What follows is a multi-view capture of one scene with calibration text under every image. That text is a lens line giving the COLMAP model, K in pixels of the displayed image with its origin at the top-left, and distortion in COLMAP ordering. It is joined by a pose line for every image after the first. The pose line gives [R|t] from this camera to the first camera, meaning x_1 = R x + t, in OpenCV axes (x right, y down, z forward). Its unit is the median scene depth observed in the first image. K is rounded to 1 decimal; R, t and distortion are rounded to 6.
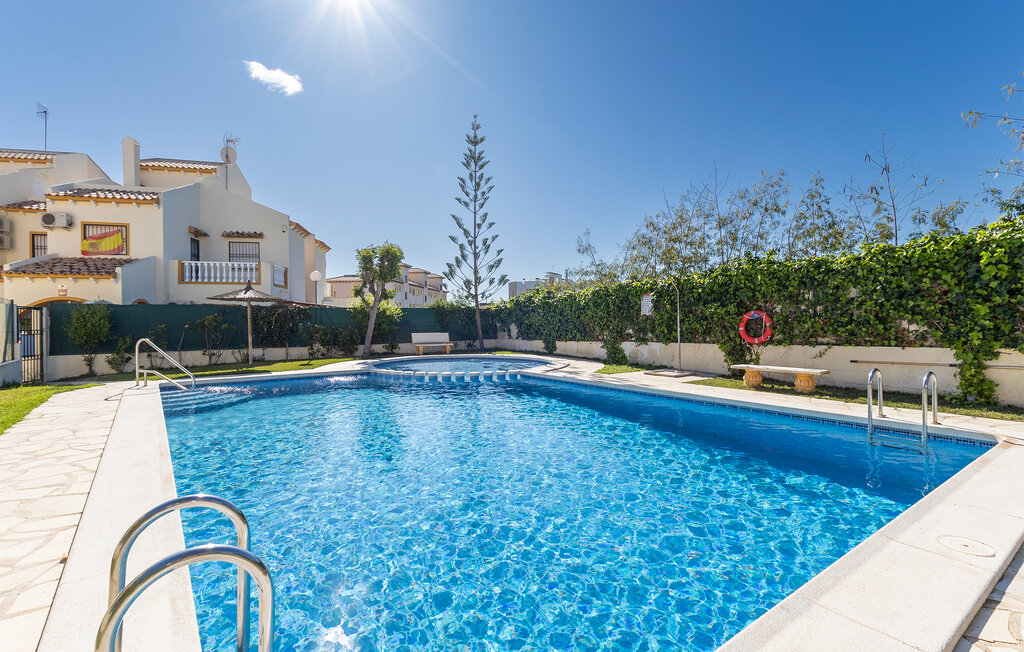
lens RADIAL K [[468.5, 0, 513.1], [0, 468.5, 327.6], [0, 0, 1]] dist [0.014532, -0.001139]
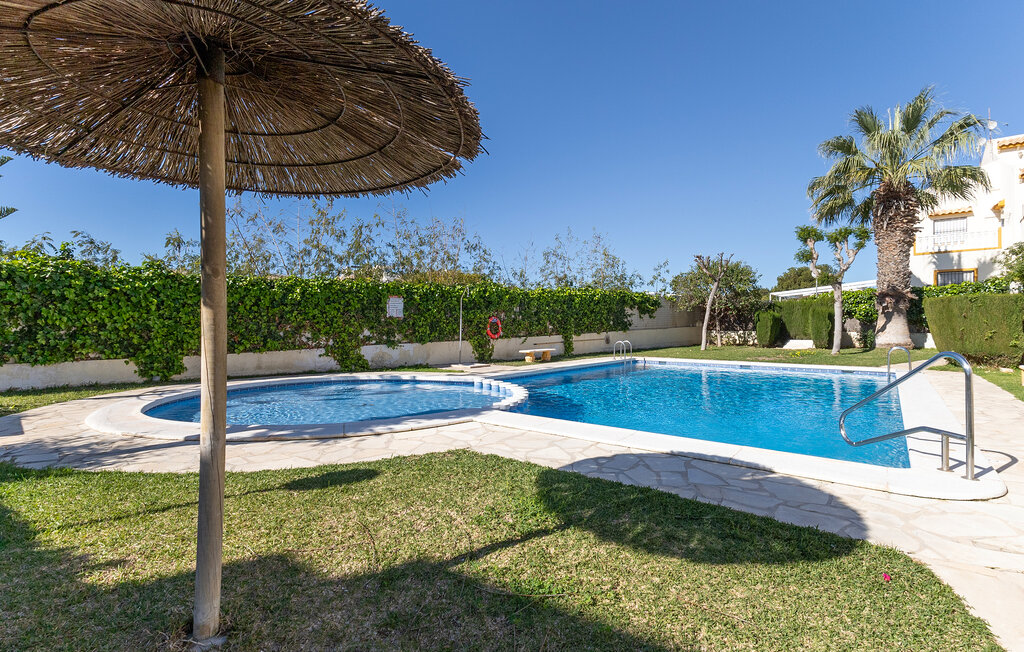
lens RADIAL K [[468.5, 0, 512.1], [0, 468.5, 326.6], [0, 0, 1]] dist [0.014532, -0.001139]
pose [[-0.278221, 0.006086, 0.960498, -0.438258], [0.012351, 0.999920, -0.002759, 0.000272], [-0.960438, 0.011095, -0.278274, 0.625194]]
